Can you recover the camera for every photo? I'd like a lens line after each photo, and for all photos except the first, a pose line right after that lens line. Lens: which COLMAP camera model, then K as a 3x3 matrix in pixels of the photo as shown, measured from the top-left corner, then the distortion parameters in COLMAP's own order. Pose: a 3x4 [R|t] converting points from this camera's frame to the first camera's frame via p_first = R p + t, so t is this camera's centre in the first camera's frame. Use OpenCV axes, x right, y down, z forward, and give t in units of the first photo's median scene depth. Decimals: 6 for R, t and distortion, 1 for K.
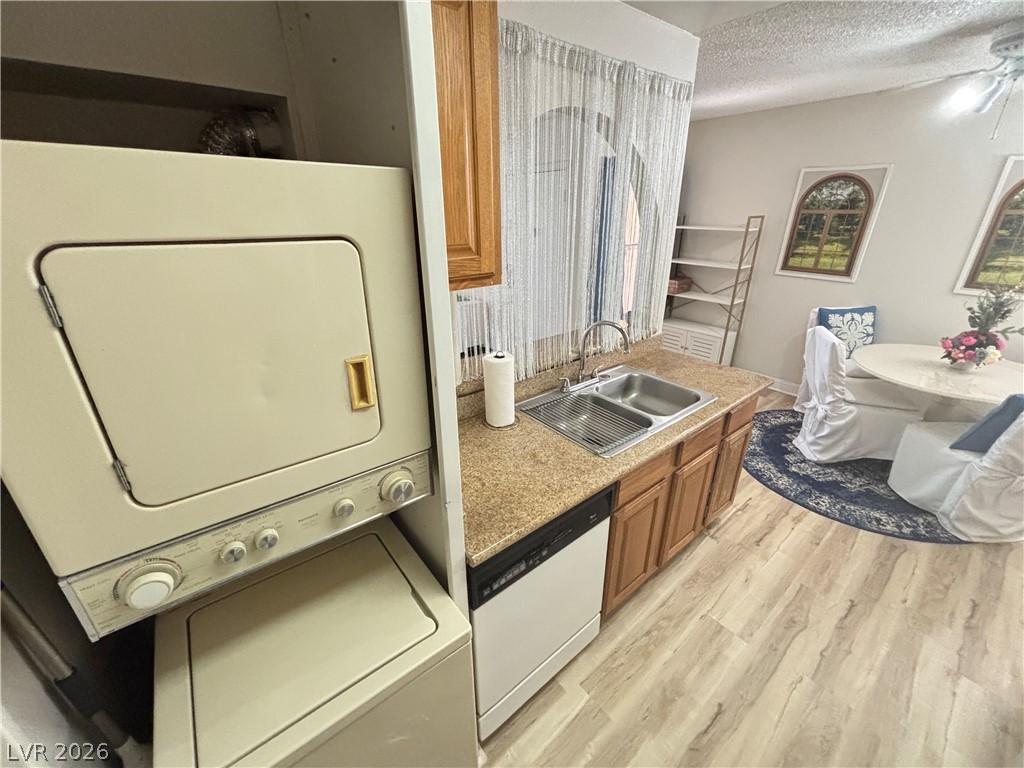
lens RADIAL K [[412.9, 0, 511.6], [0, 412.9, 383.7], [0, 0, 1]] dist [0.001639, 0.000734]
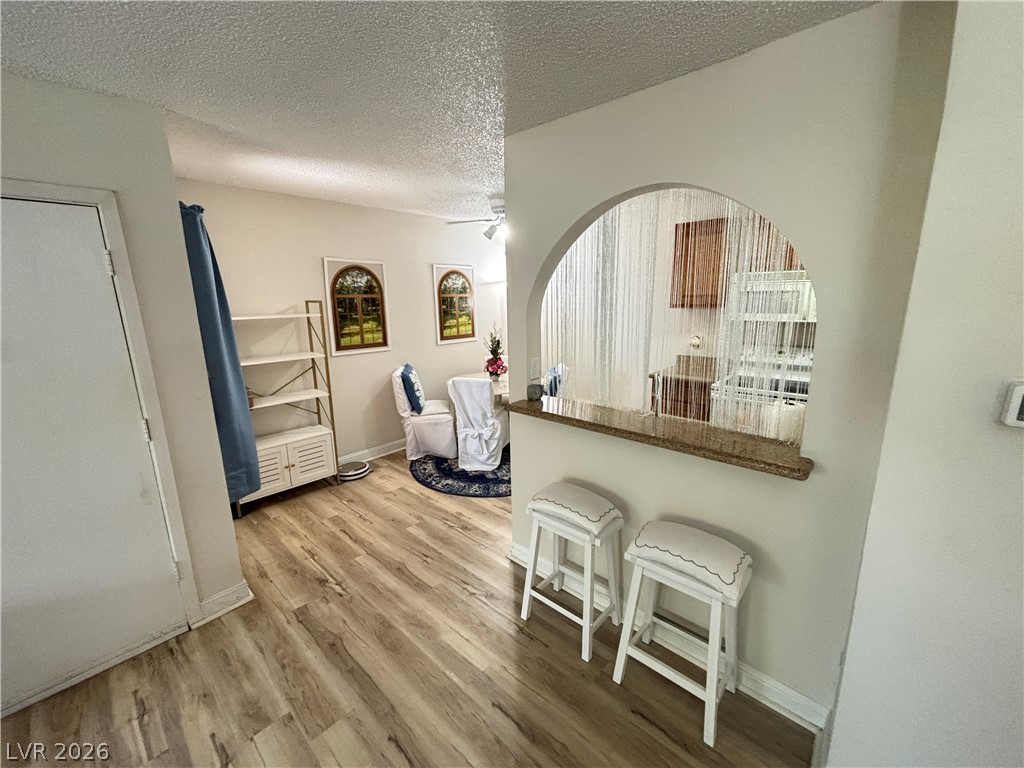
lens RADIAL K [[412.9, 0, 513.2], [0, 412.9, 384.0], [0, 0, 1]] dist [0.001639, 0.000734]
pose [[-0.145288, -0.196600, 0.969660, -0.619310], [0.403829, 0.882922, 0.239521, -0.422393], [-0.903224, 0.426376, -0.048885, 1.081266]]
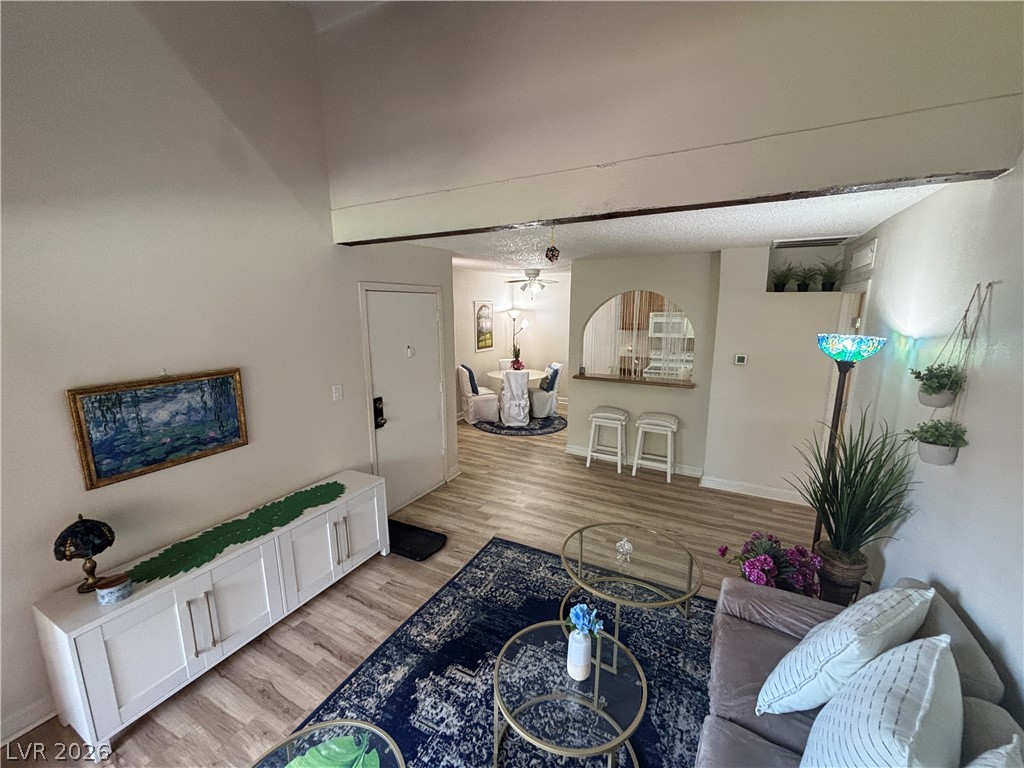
lens RADIAL K [[412.9, 0, 513.8], [0, 412.9, 382.9], [0, 0, 1]] dist [0.001639, 0.000734]
pose [[-0.383701, -0.158632, 0.909730, -1.503466], [0.364673, 0.879039, 0.307090, -0.878551], [-0.848402, 0.449585, -0.279439, 1.915463]]
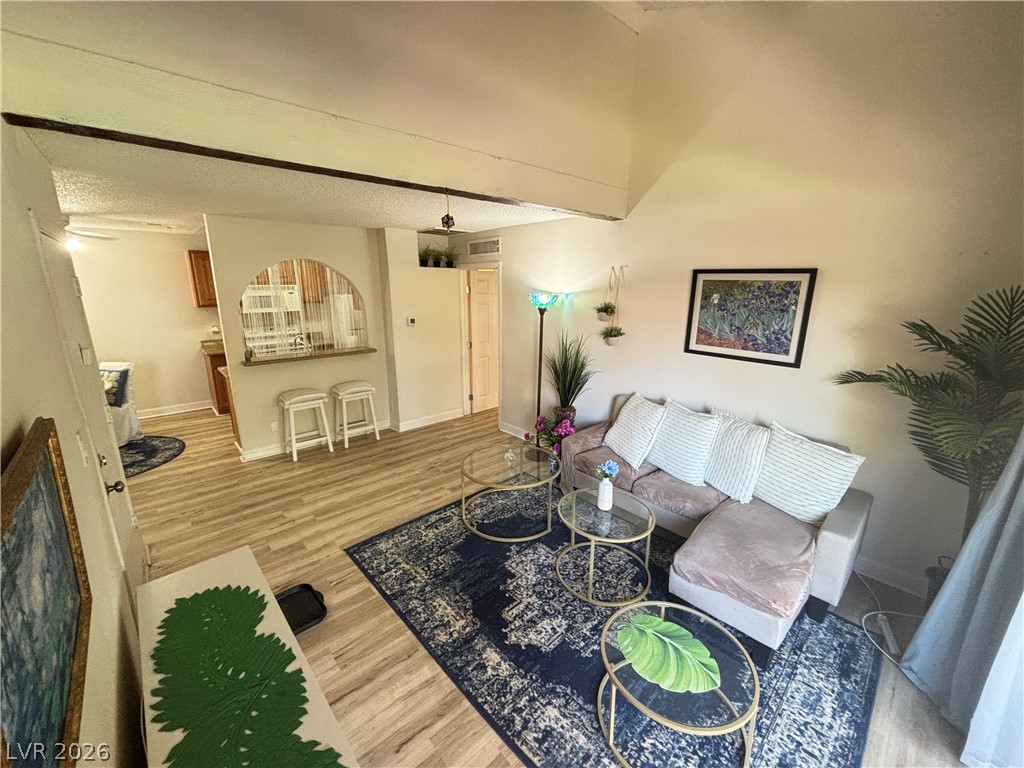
lens RADIAL K [[412.9, 0, 510.5], [0, 412.9, 379.6], [0, 0, 1]] dist [0.001639, 0.000734]
pose [[-0.998810, 0.019238, -0.044820, -0.721647], [-0.010923, 0.807360, 0.589958, -1.108017], [0.047535, 0.589745, -0.806189, 2.501680]]
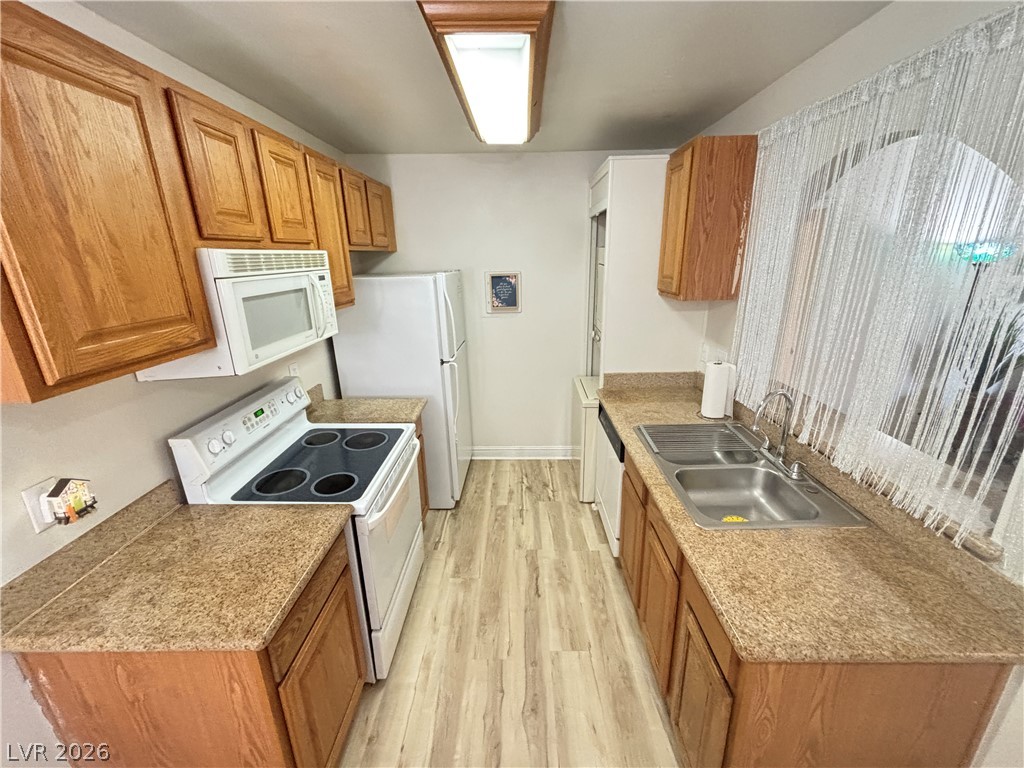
lens RADIAL K [[412.9, 0, 513.9], [0, 412.9, 384.1], [0, 0, 1]] dist [0.001639, 0.000734]
pose [[-0.642394, 0.253506, -0.723232, 0.888504], [-0.268239, 0.809637, 0.522050, -0.343982], [0.717898, 0.529361, -0.452105, 0.752051]]
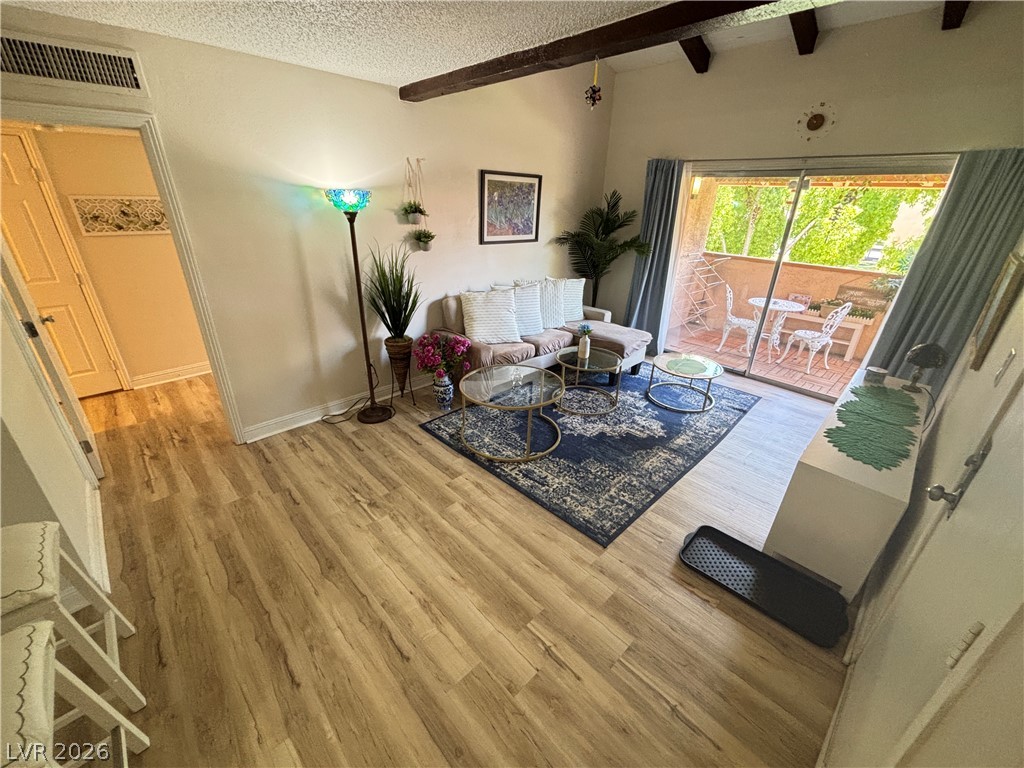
lens RADIAL K [[412.9, 0, 511.8], [0, 412.9, 382.7], [0, 0, 1]] dist [0.001639, 0.000734]
pose [[0.078940, 0.422704, -0.902823, 0.355828], [-0.413812, 0.837830, 0.356091, -0.560042], [0.906933, 0.345489, 0.241059, 1.288239]]
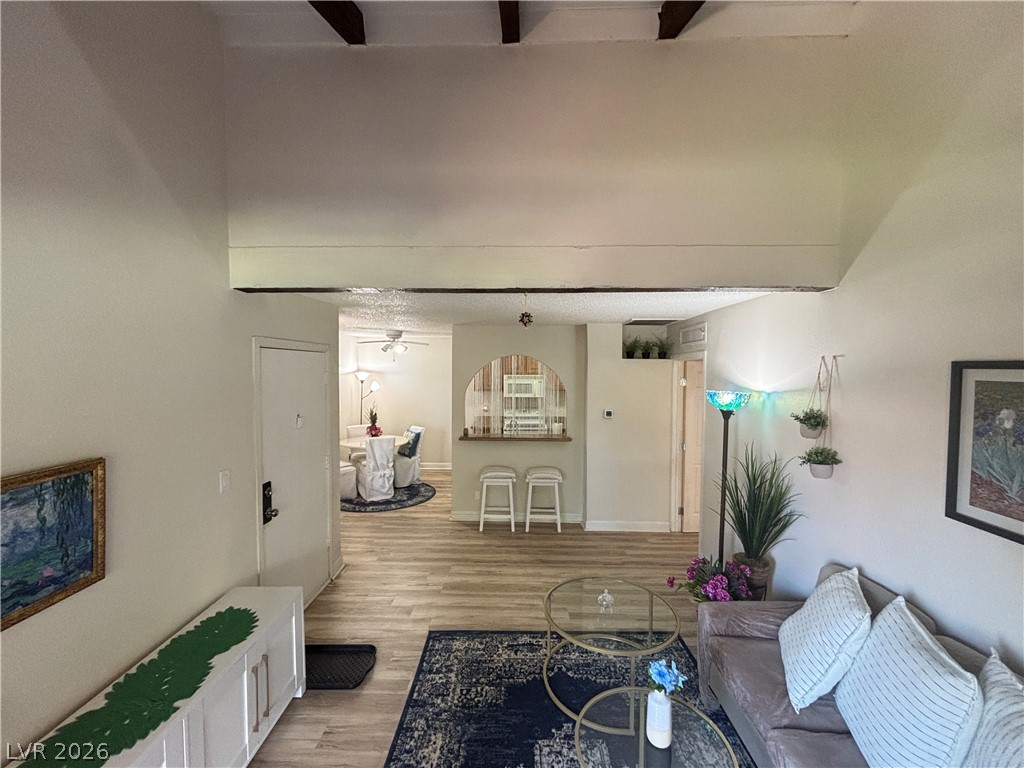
lens RADIAL K [[412.9, 0, 513.4], [0, 412.9, 382.9], [0, 0, 1]] dist [0.001639, 0.000734]
pose [[-0.764886, -0.016301, 0.643959, -1.242534], [0.252042, 0.912408, 0.322469, -1.003740], [-0.592810, 0.408956, -0.693780, 2.211599]]
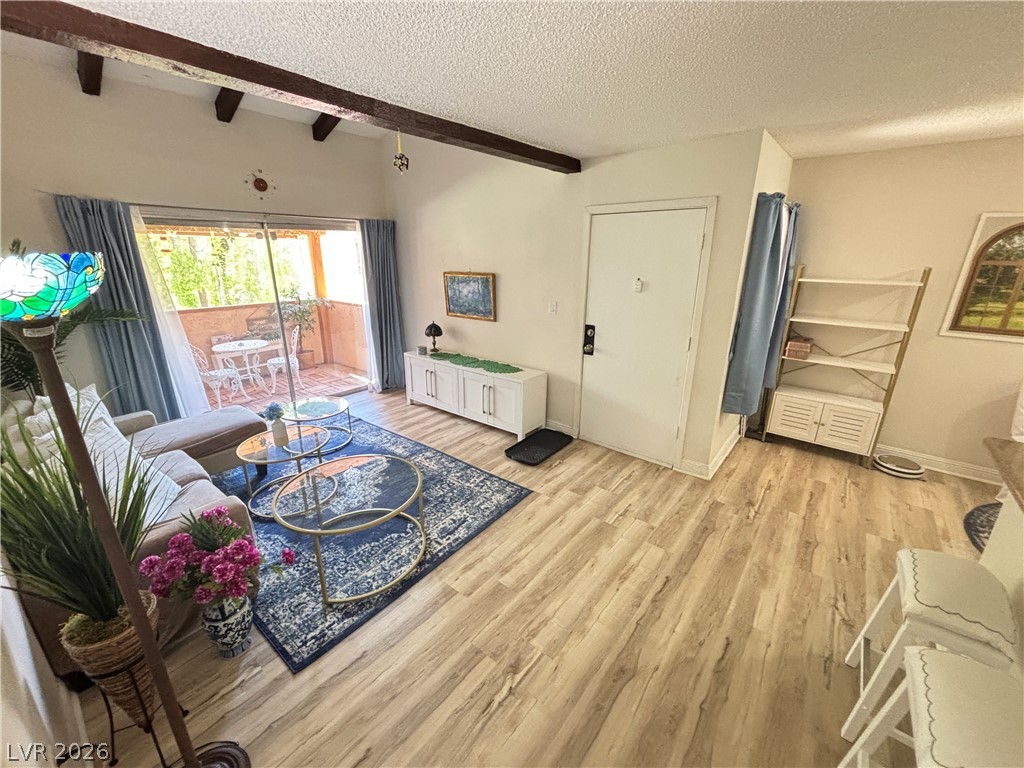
lens RADIAL K [[412.9, 0, 510.9], [0, 412.9, 383.7], [0, 0, 1]] dist [0.001639, 0.000734]
pose [[0.979957, -0.049677, 0.192918, -0.587224], [0.067441, 0.993955, -0.086627, -0.242183], [-0.187449, 0.097902, 0.977383, 0.562034]]
